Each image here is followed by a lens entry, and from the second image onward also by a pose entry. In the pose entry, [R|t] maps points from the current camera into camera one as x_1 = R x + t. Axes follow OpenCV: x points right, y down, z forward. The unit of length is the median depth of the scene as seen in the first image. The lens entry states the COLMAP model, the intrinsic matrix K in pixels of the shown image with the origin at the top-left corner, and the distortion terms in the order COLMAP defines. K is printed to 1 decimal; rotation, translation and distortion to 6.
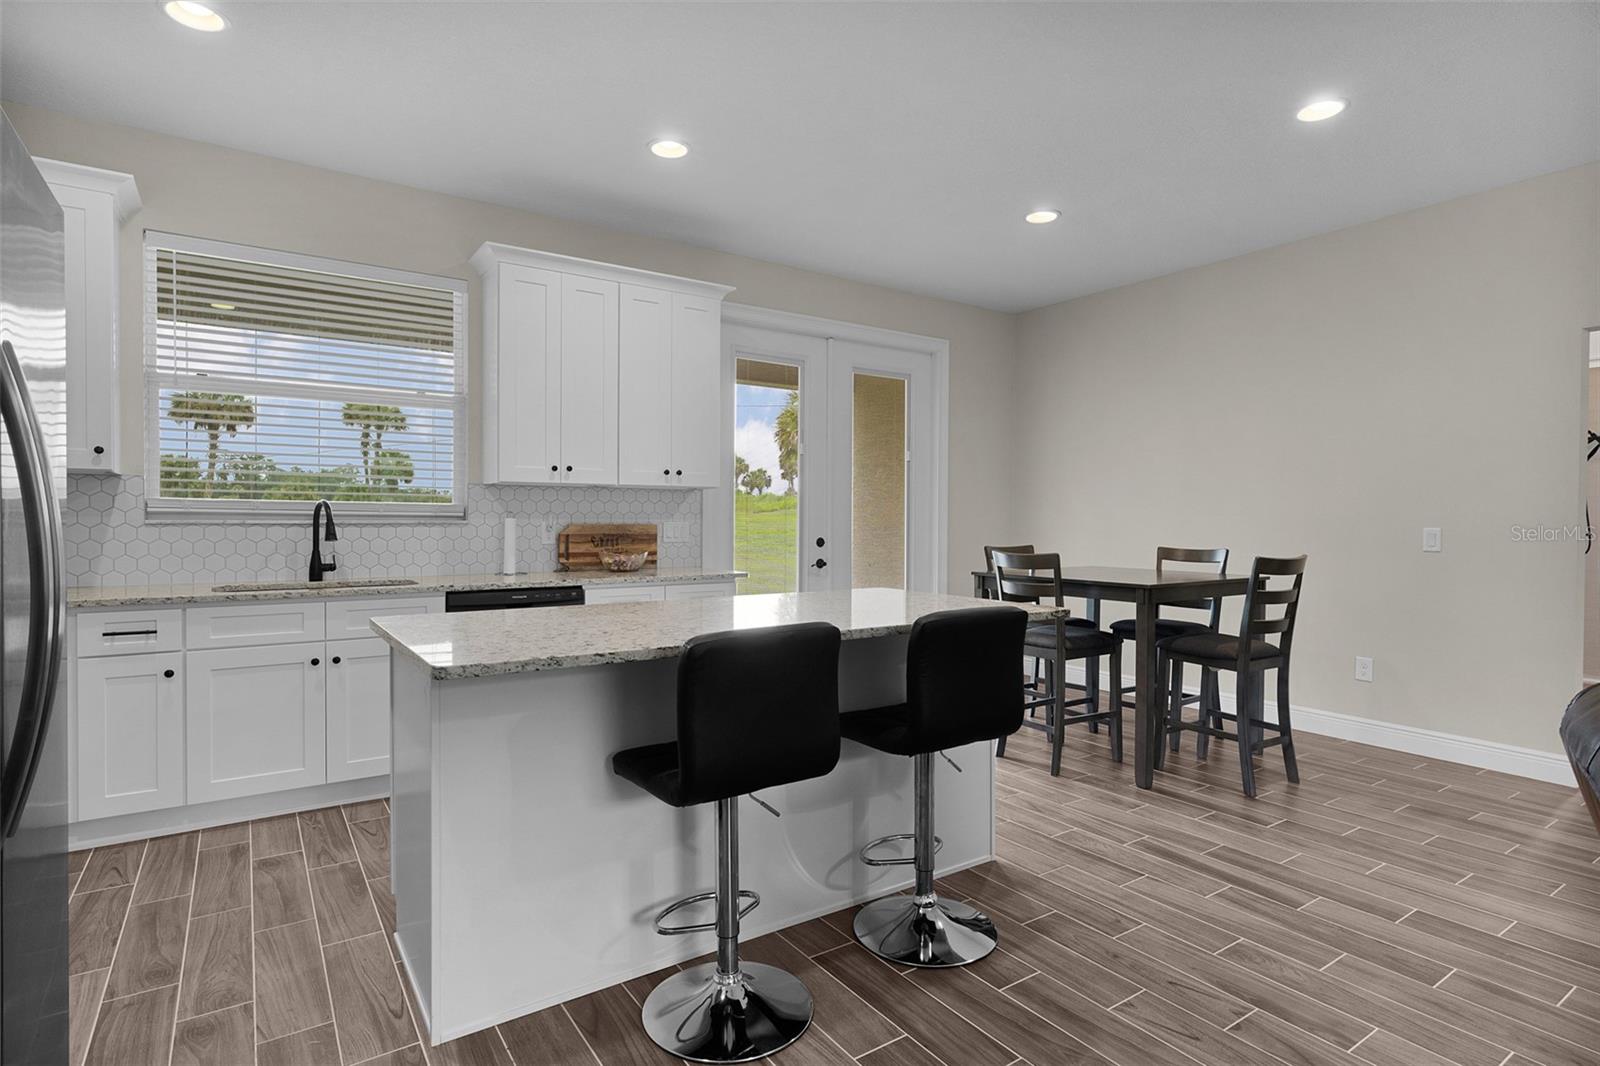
lens RADIAL K [[824.6, 0, 802.5], [0, 824.6, 529.5], [0, 0, 1]] dist [-0.002423, 0.000807]
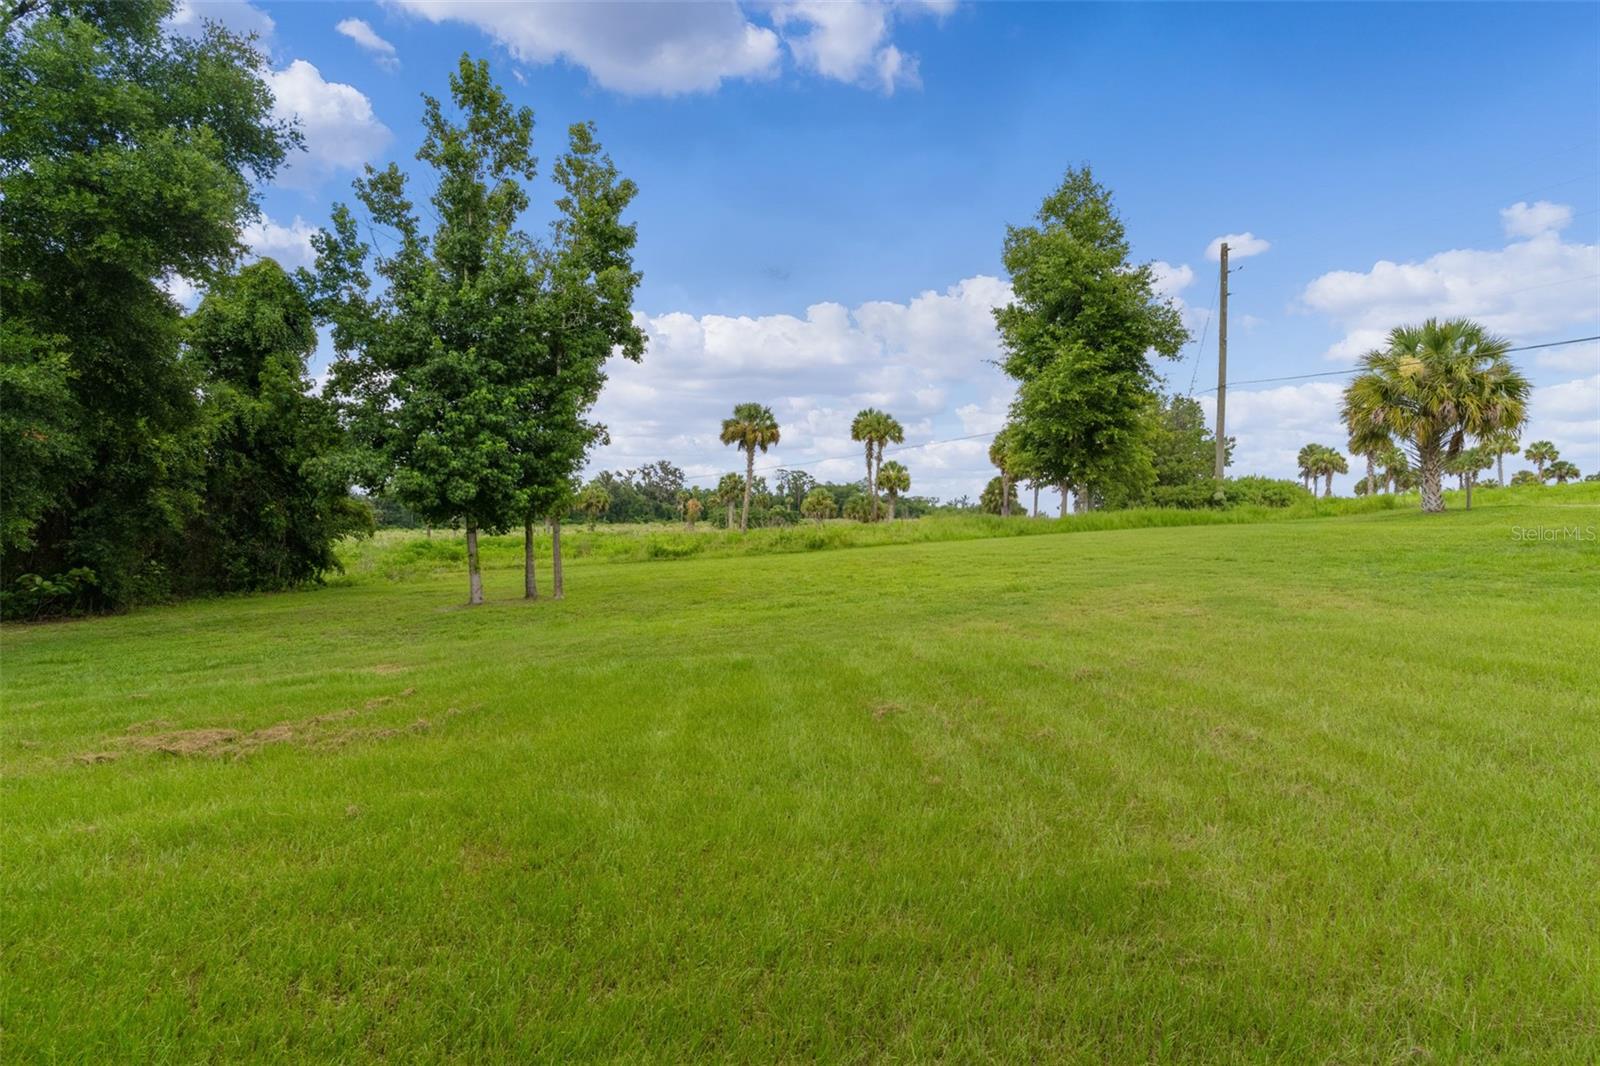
lens RADIAL K [[764.5, 0, 802.1], [0, 764.5, 529.1], [0, 0, 1]] dist [-0.002741, 0.000900]
pose [[0.830743, 0.007540, -0.556606, -0.533138], [-0.010193, 0.999947, -0.001667, -0.051683], [0.556563, 0.007058, 0.830775, 1.564058]]
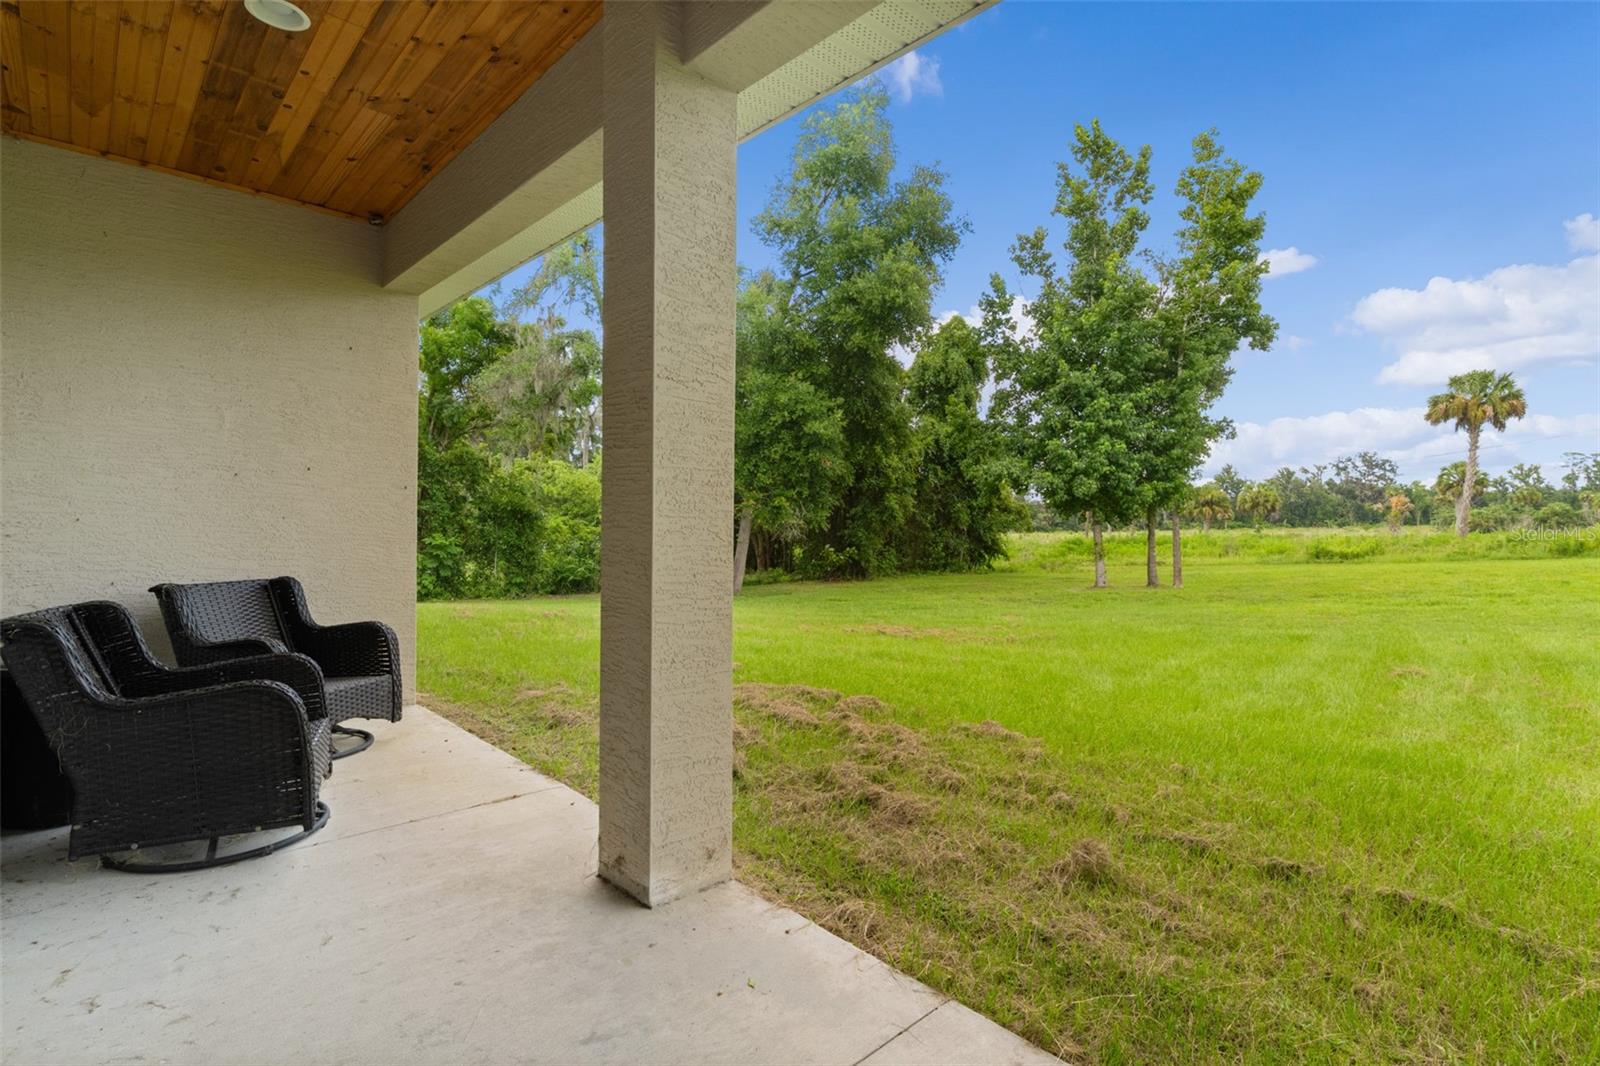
lens RADIAL K [[764.5, 0, 802.1], [0, 764.5, 529.1], [0, 0, 1]] dist [-0.002741, 0.000900]
pose [[0.158570, 0.009636, -0.987301, 0.097899], [-0.019910, 0.999780, 0.006560, 0.017129], [0.987147, 0.018617, 0.158727, 1.436081]]
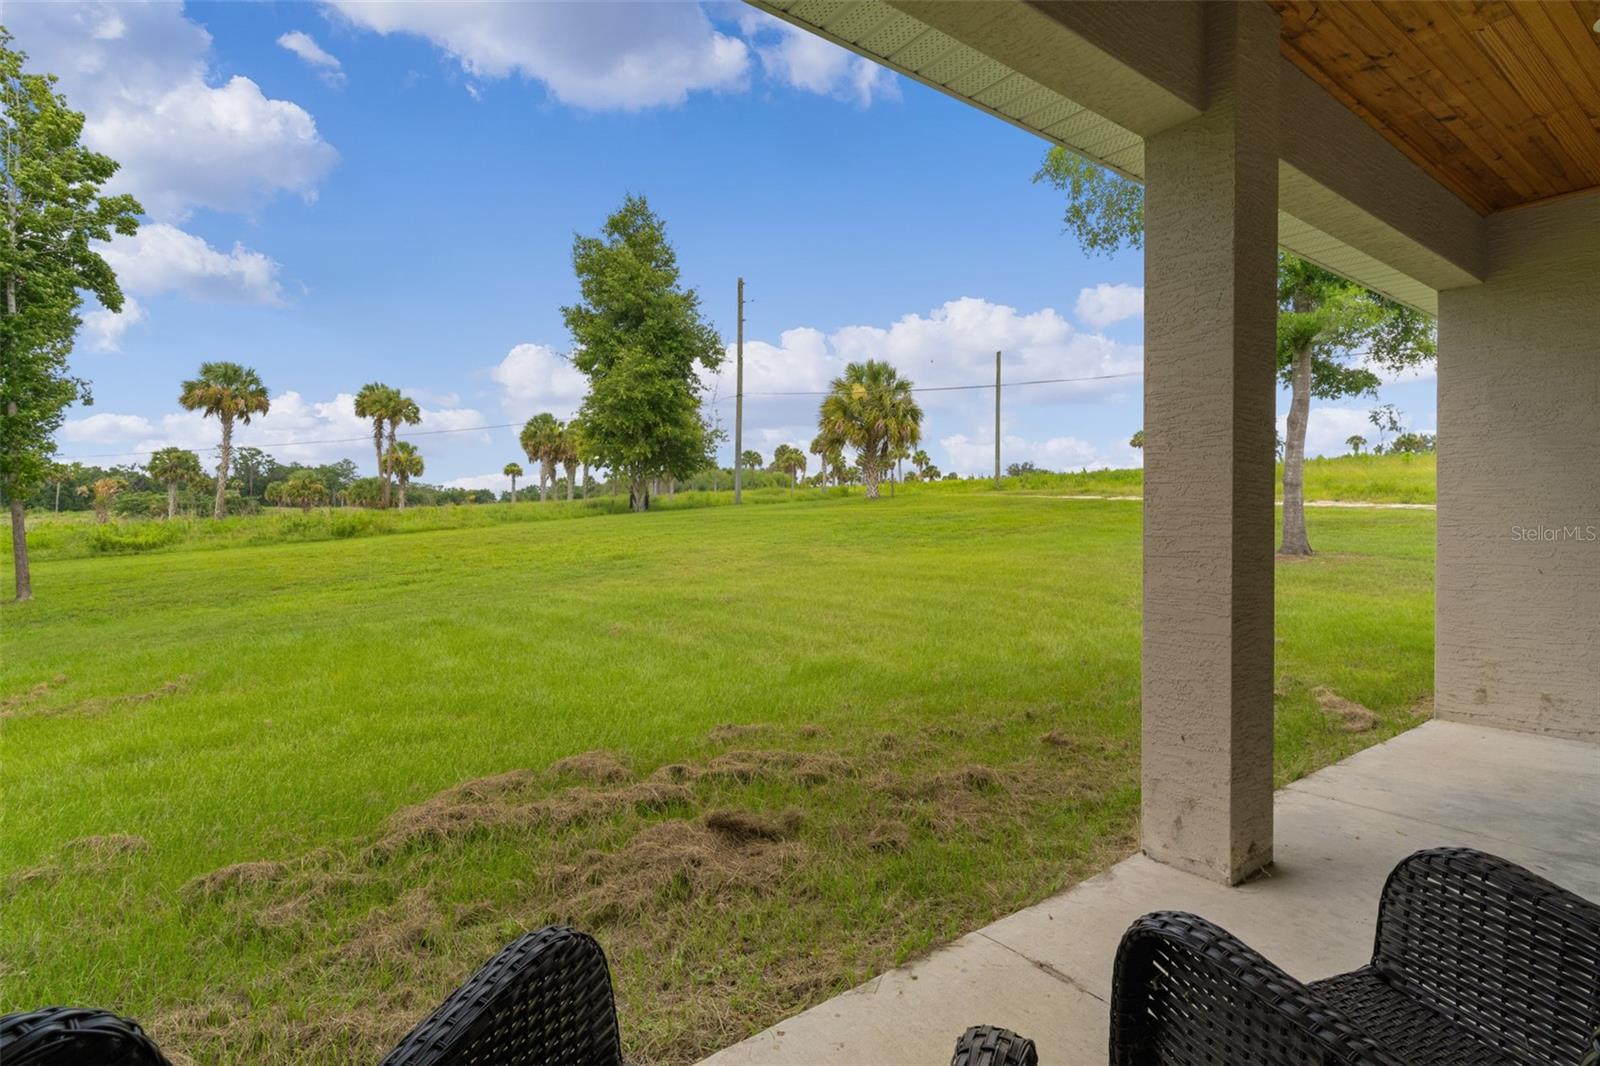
lens RADIAL K [[772.9, 0, 804.2], [0, 772.9, 516.8], [0, 0, 1]] dist [0.006430, 0.000638]
pose [[0.999481, -0.000851, 0.032192, -0.791444], [0.001058, 0.999979, -0.006418, 0.011152], [-0.032185, 0.006449, 0.999461, 0.836515]]
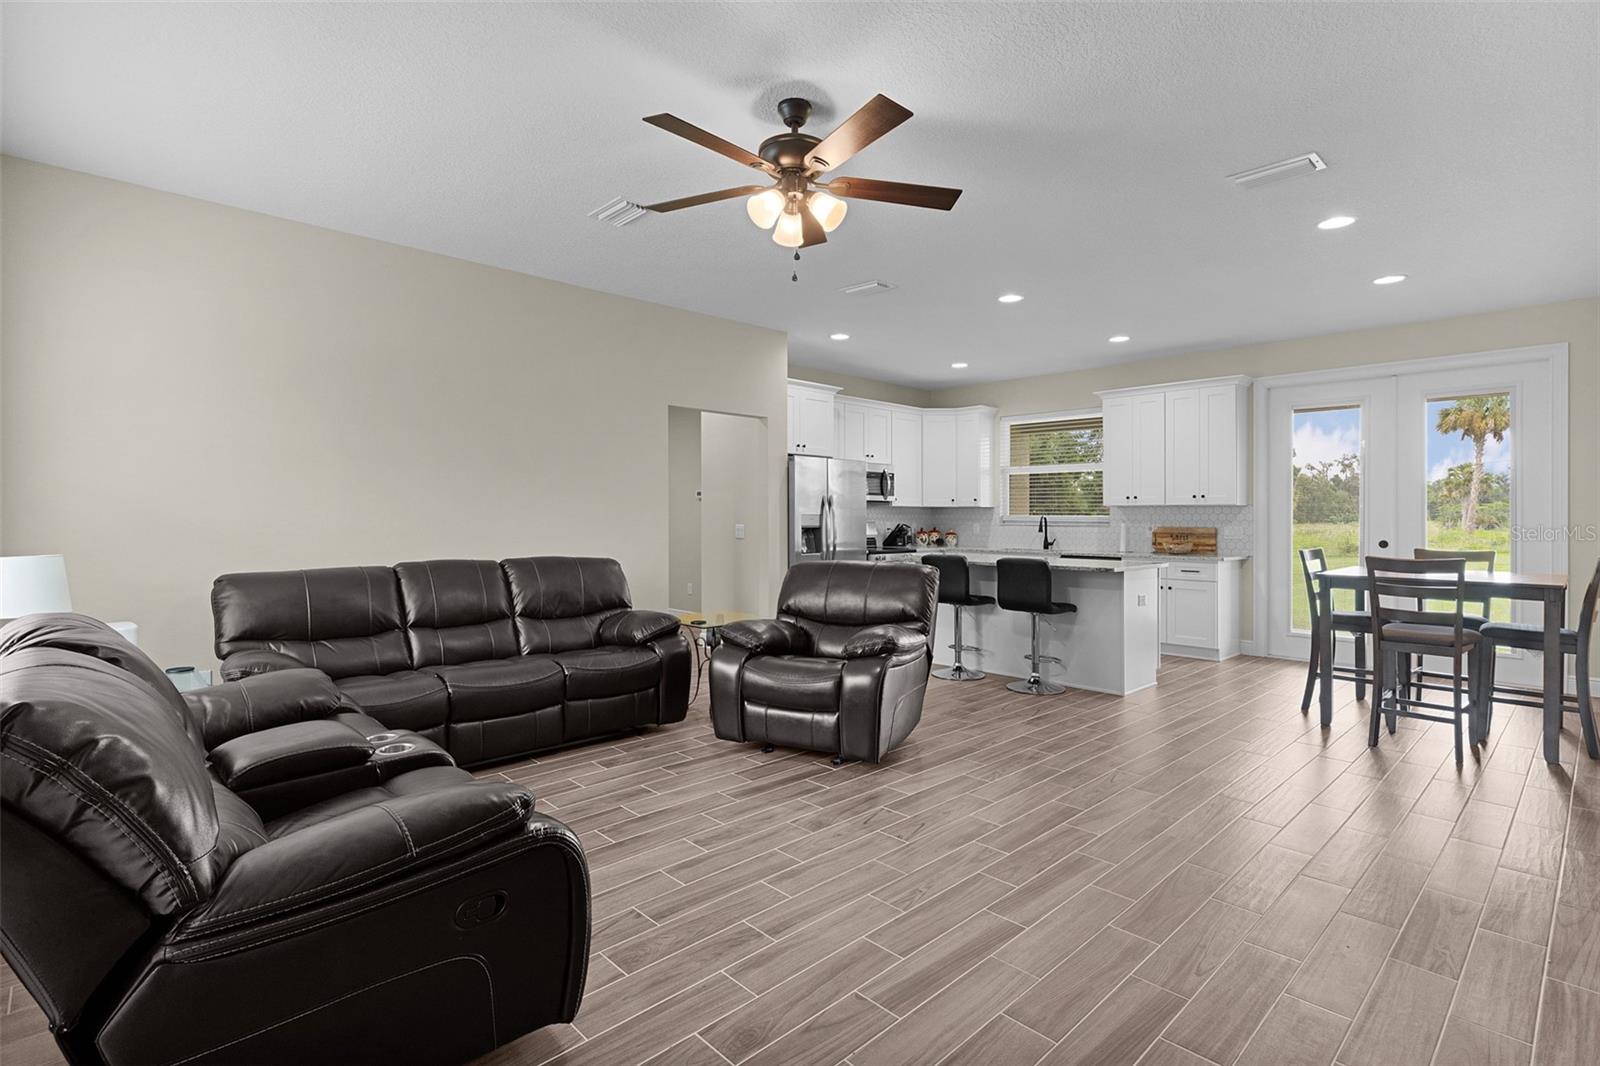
lens RADIAL K [[772.9, 0, 804.2], [0, 772.9, 516.8], [0, 0, 1]] dist [0.006430, 0.000638]
pose [[0.165723, -0.002158, -0.986170, 1.288125], [-0.017261, 0.999838, -0.005088, -0.006517], [0.986021, 0.017866, 0.165659, -0.048020]]
